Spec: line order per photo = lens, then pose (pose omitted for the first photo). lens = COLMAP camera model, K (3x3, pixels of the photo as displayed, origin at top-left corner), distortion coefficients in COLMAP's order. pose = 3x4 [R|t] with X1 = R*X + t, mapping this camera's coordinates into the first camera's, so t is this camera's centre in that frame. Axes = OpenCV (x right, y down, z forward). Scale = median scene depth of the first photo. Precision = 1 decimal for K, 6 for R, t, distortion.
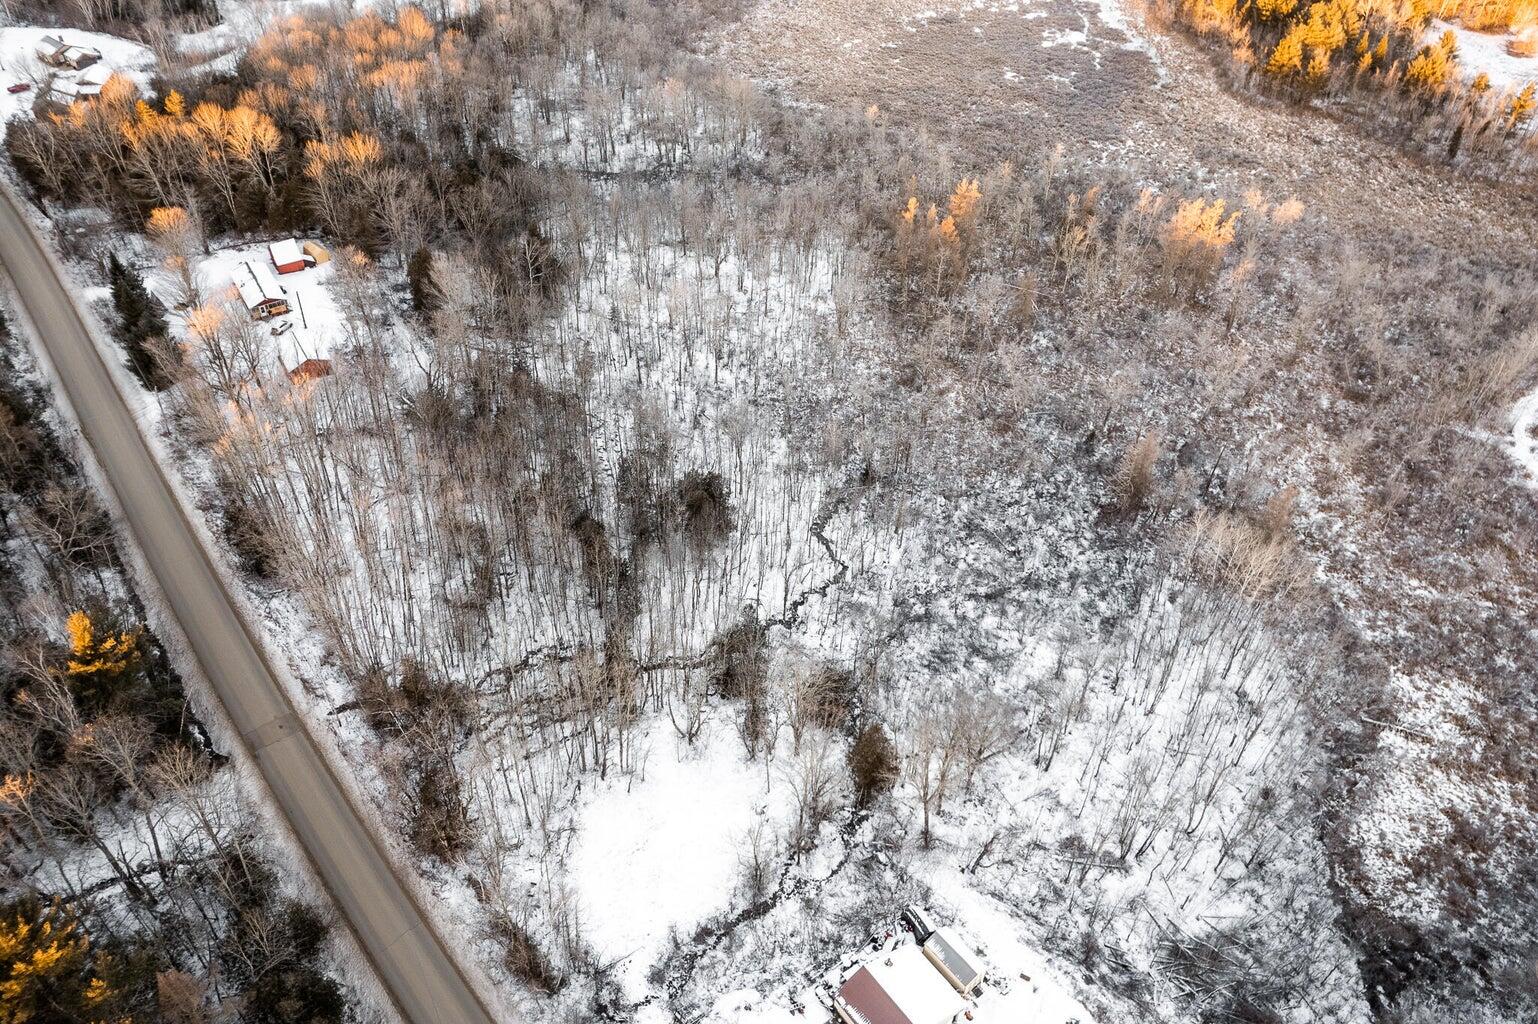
lens RADIAL K [[1130.1, 0, 762.6], [0, 1130.1, 504.4], [0, 0, 1]] dist [-0.076693, 0.078642]
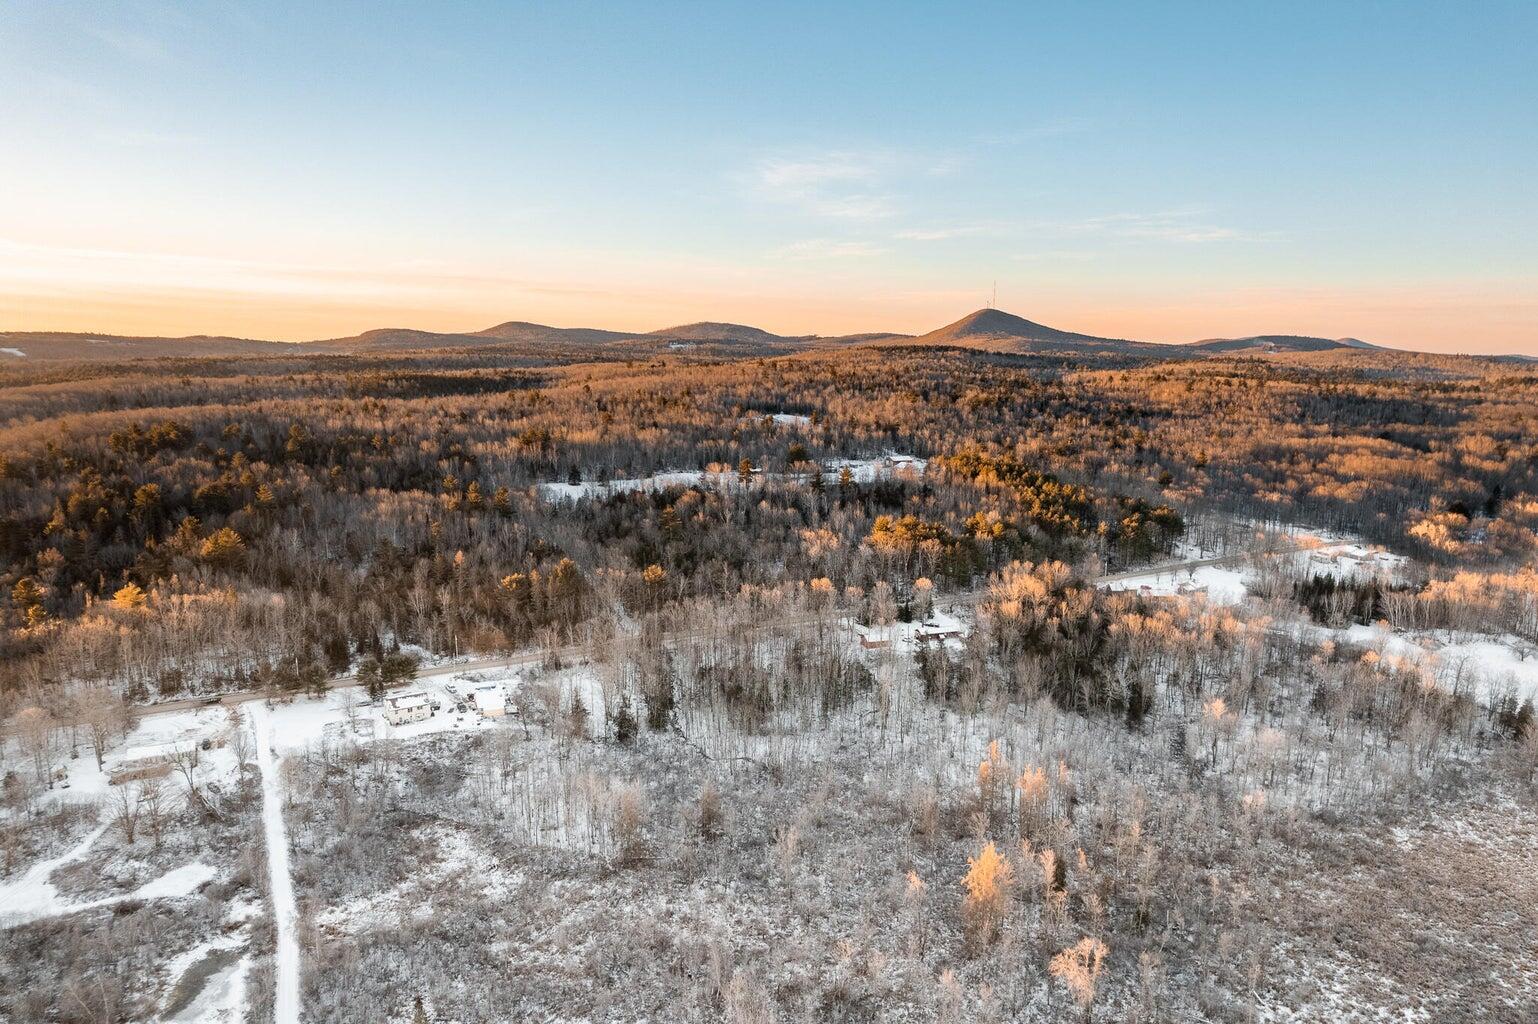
lens RADIAL K [[1009.9, 0, 778.6], [0, 1009.9, 527.0], [0, 0, 1]] dist [-0.073102, 0.070249]
pose [[-0.242391, 0.150752, -0.958395, 1.822603], [-0.648234, 0.709815, 0.275599, -0.863161], [0.721831, 0.688067, -0.074330, 1.035268]]
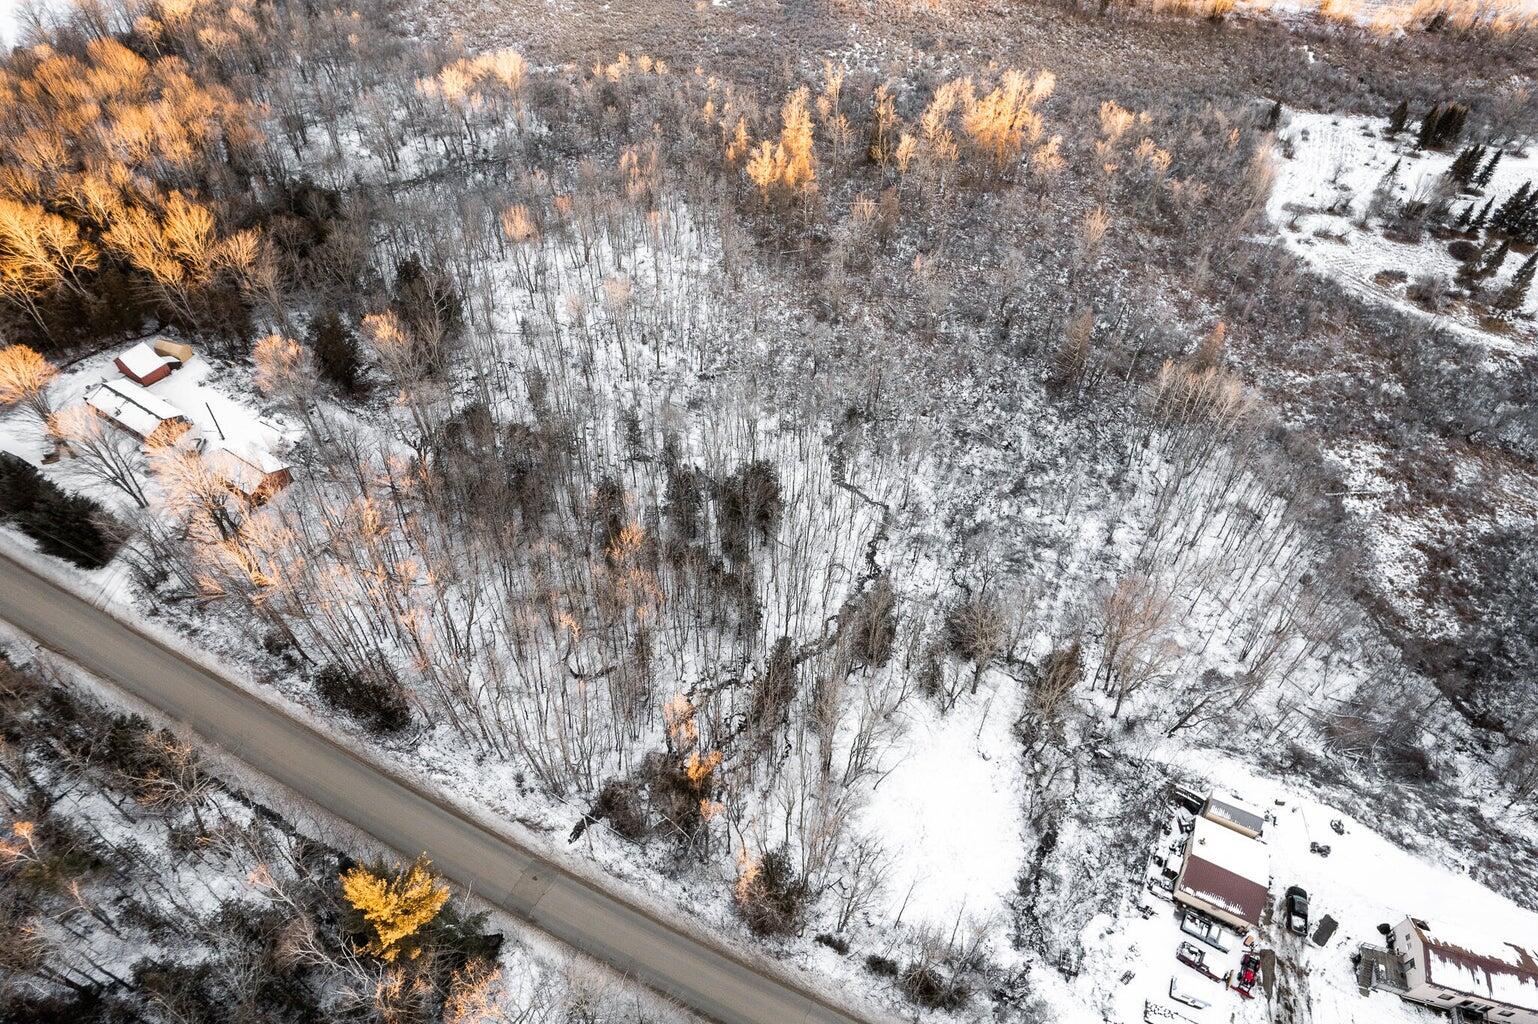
lens RADIAL K [[1002.6, 0, 769.0], [0, 1002.6, 512.0], [0, 0, 1]] dist [-0.076672, 0.074950]
pose [[0.903772, -0.317642, 0.286879, -0.333007], [0.281662, 0.946052, 0.160164, -0.136032], [-0.322277, -0.063949, 0.944483, 0.157216]]
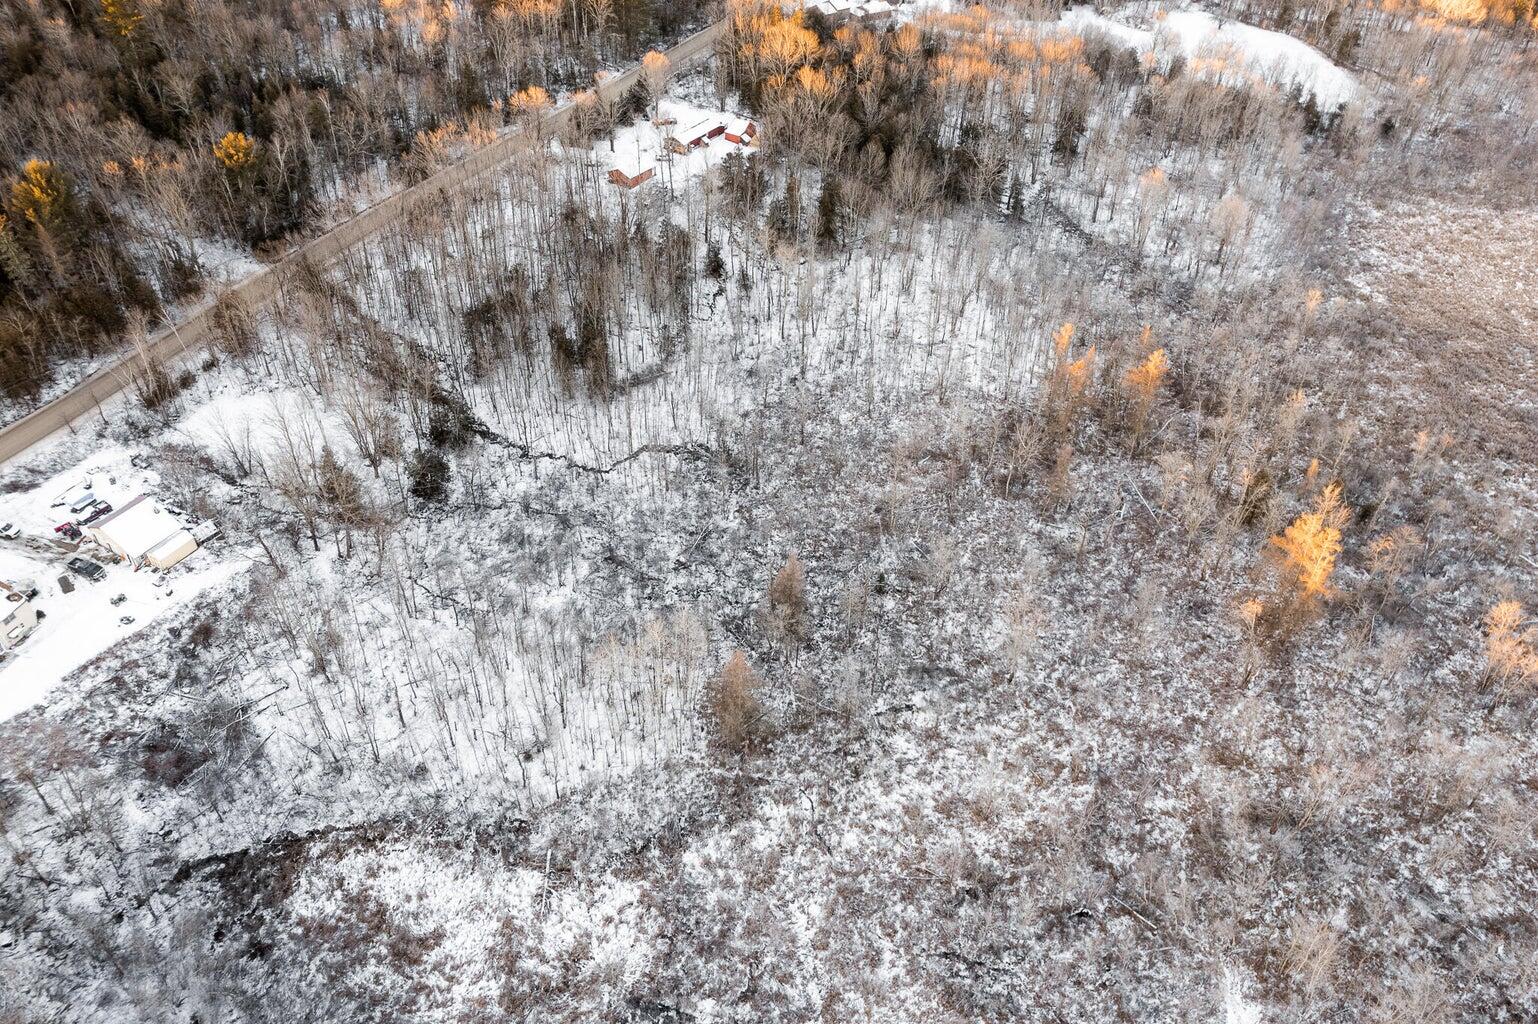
lens RADIAL K [[1089.1, 0, 758.2], [0, 1089.1, 466.2], [0, 0, 1]] dist [-0.091888, 0.098371]
pose [[0.396700, 0.564946, -0.723508, 1.033116], [-0.611833, 0.750306, 0.250403, -0.353918], [0.684317, 0.343331, 0.643299, 0.435115]]
